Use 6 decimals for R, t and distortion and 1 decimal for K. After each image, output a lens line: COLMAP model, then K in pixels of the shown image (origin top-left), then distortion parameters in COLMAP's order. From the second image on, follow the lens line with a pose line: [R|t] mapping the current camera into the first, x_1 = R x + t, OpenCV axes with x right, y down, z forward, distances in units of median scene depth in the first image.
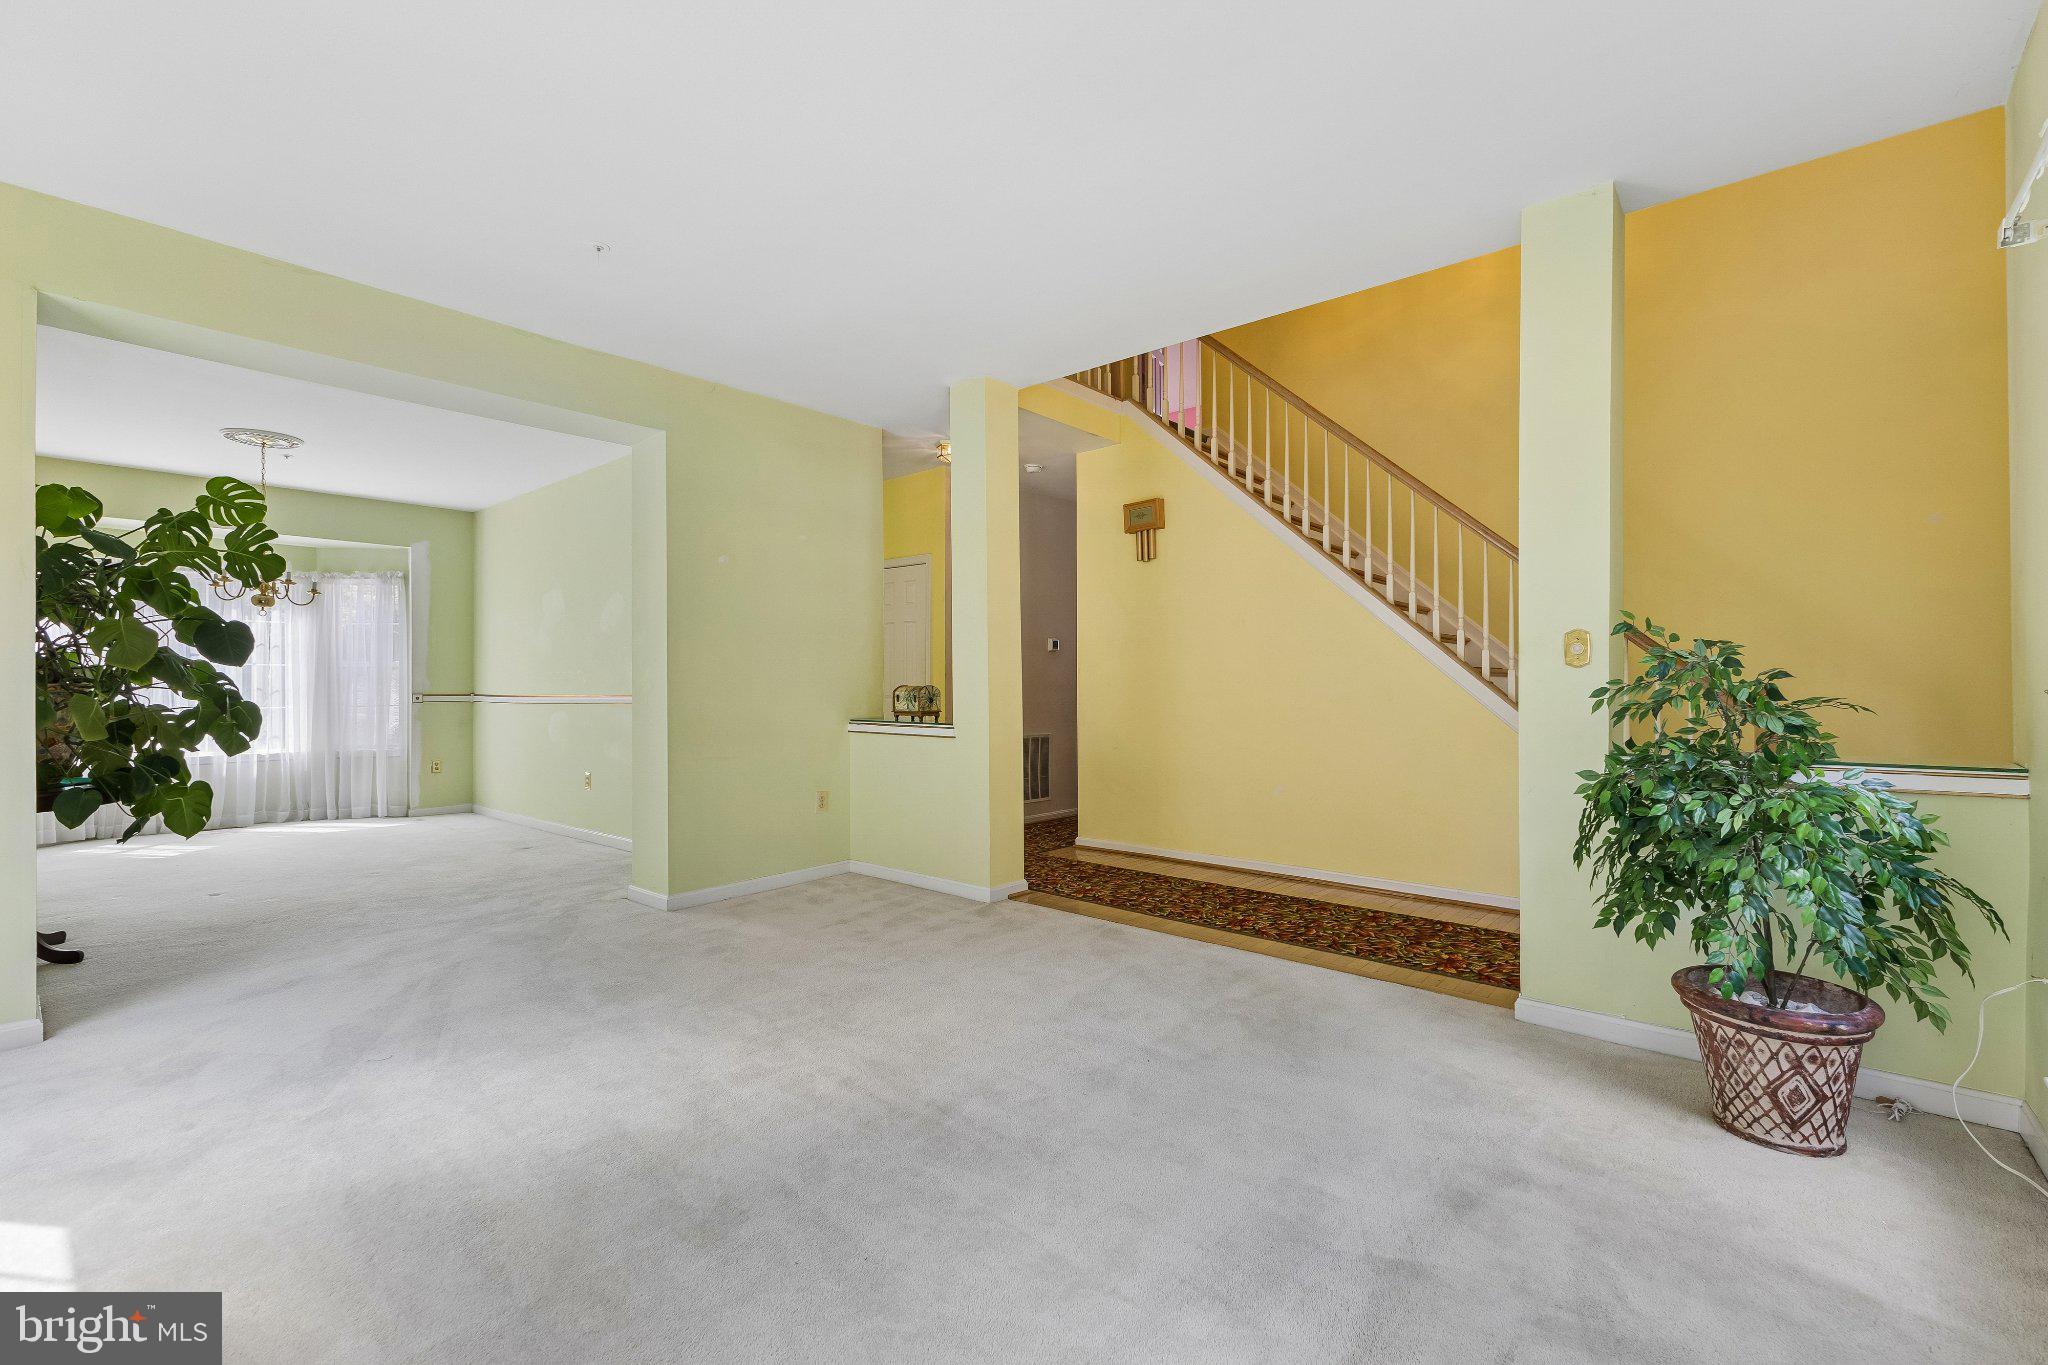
lens RADIAL K [[884.9, 0, 1029.3], [0, 884.9, 682.3], [0, 0, 1]] dist [0.014202, -0.003862]
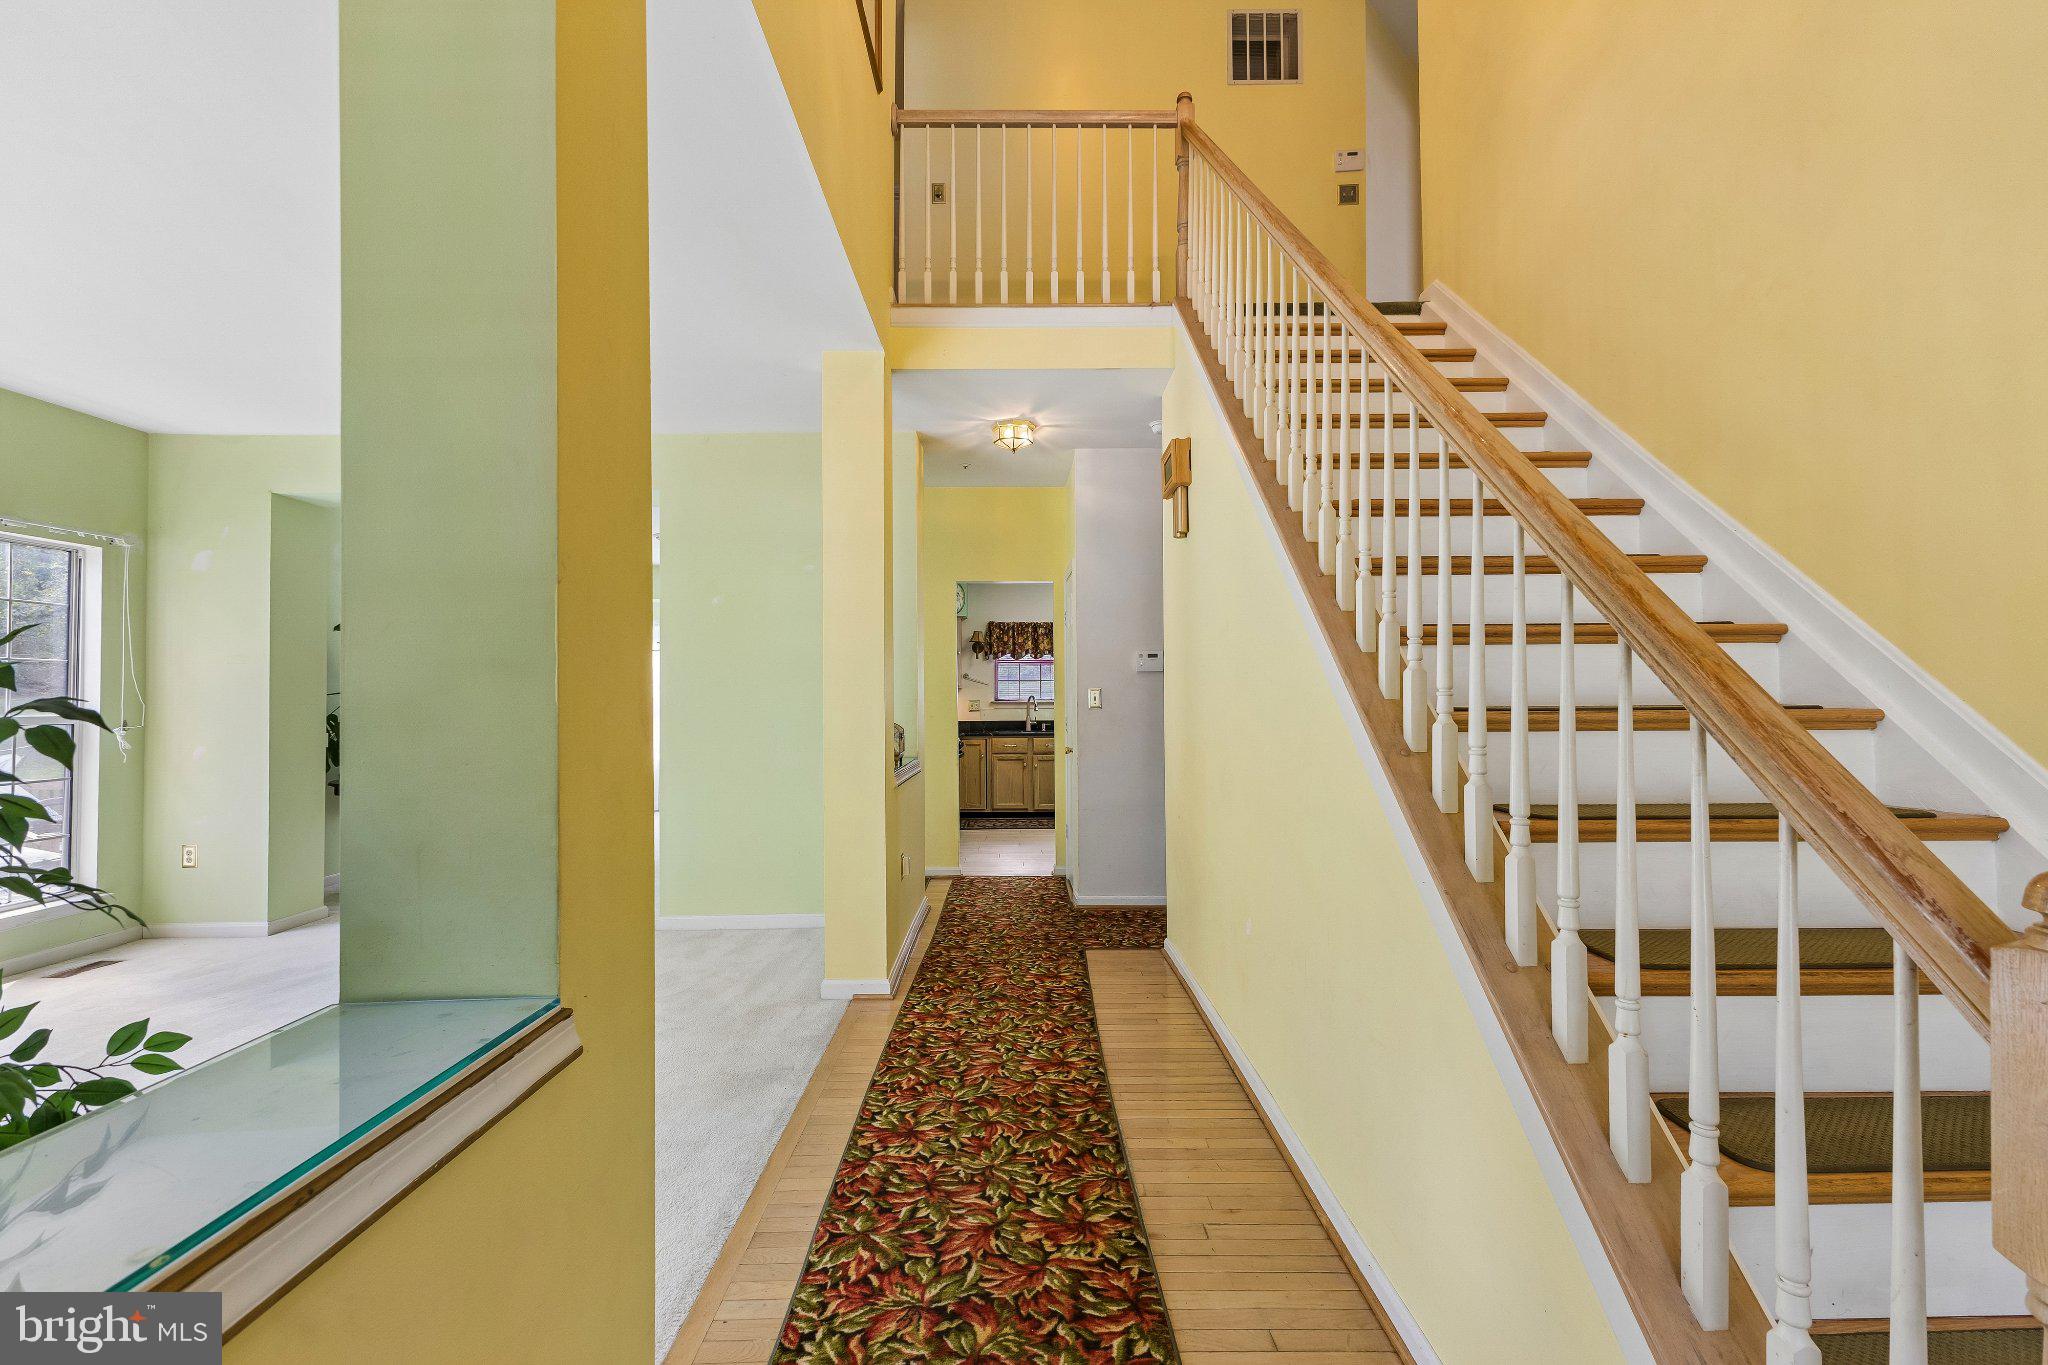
lens RADIAL K [[884.9, 0, 1020.3], [0, 884.9, 689.0], [0, 0, 1]] dist [0.014202, -0.003862]
pose [[0.664283, -0.006569, -0.747452, 0.667115], [-0.002311, 0.999939, -0.010841, -0.021320], [0.747477, 0.008929, 0.664227, 0.592698]]
